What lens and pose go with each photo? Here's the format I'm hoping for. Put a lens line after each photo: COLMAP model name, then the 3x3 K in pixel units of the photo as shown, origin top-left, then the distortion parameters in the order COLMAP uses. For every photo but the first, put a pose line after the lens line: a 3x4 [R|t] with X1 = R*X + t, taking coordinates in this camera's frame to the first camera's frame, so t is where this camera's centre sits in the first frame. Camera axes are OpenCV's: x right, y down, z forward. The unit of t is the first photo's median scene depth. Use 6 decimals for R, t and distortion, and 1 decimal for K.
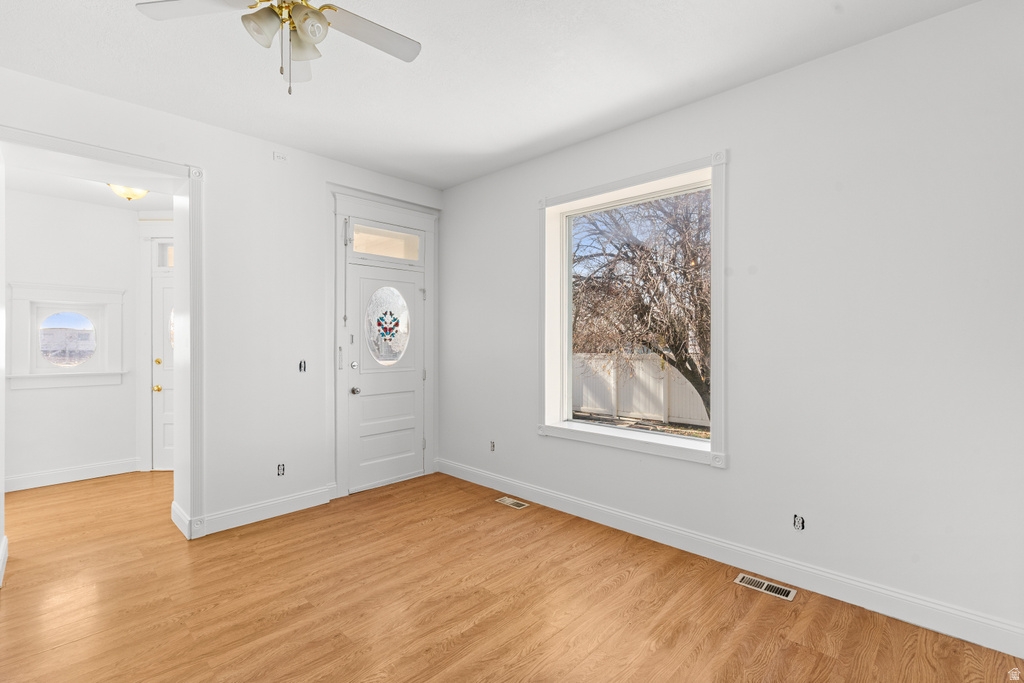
lens RADIAL K [[471.0, 0, 509.6], [0, 471.0, 340.3], [0, 0, 1]] dist [-0.003318, -0.000101]
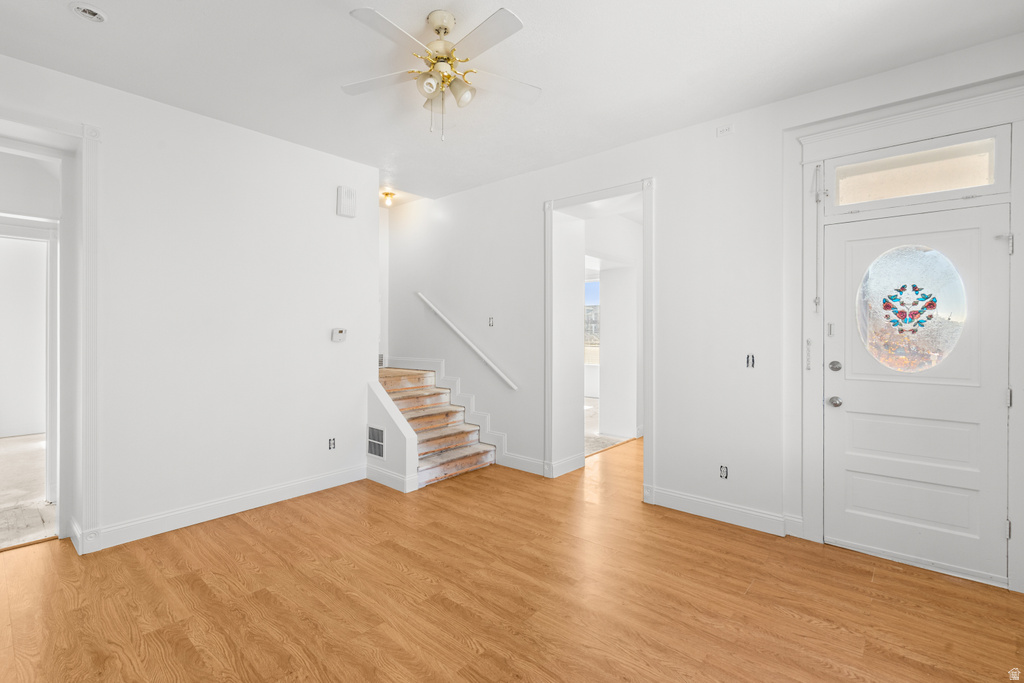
lens RADIAL K [[471.0, 0, 506.0], [0, 471.0, 334.2], [0, 0, 1]] dist [-0.003318, -0.000101]
pose [[0.038647, 0.011538, -0.999186, 0.384600], [-0.006881, 0.999913, 0.011280, -0.000315], [0.999229, 0.006440, 0.038723, 0.508192]]
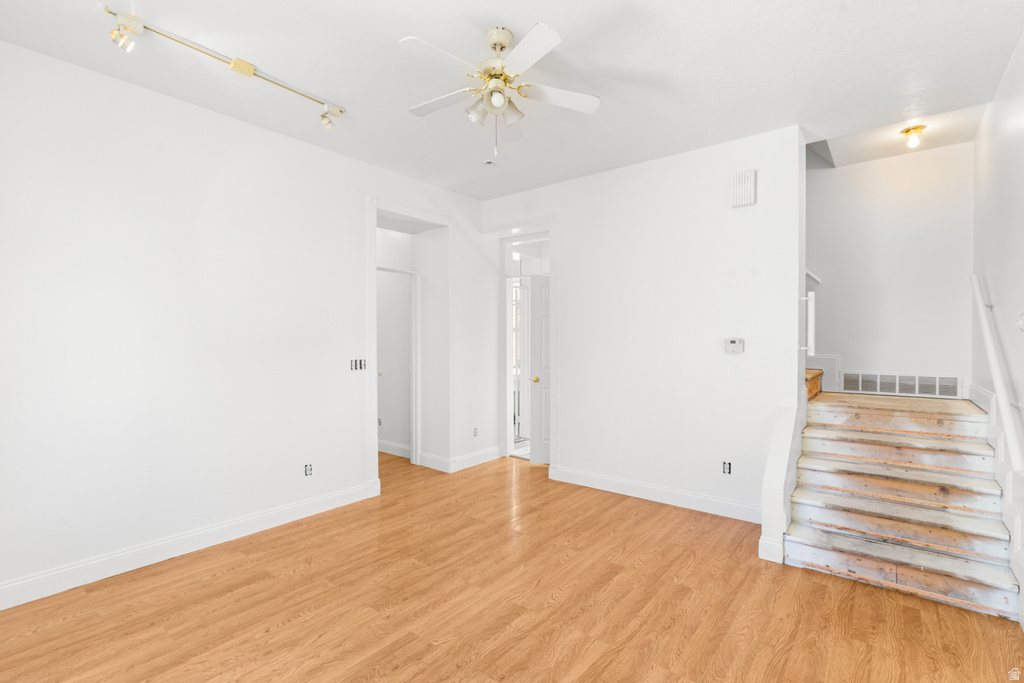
lens RADIAL K [[471.0, 0, 507.9], [0, 471.0, 343.8], [0, 0, 1]] dist [-0.003318, -0.000101]
pose [[-0.996942, 0.005228, -0.077970, -0.177852], [0.004046, 0.999875, 0.015308, -0.002425], [0.078040, 0.014946, -0.996838, 1.055289]]
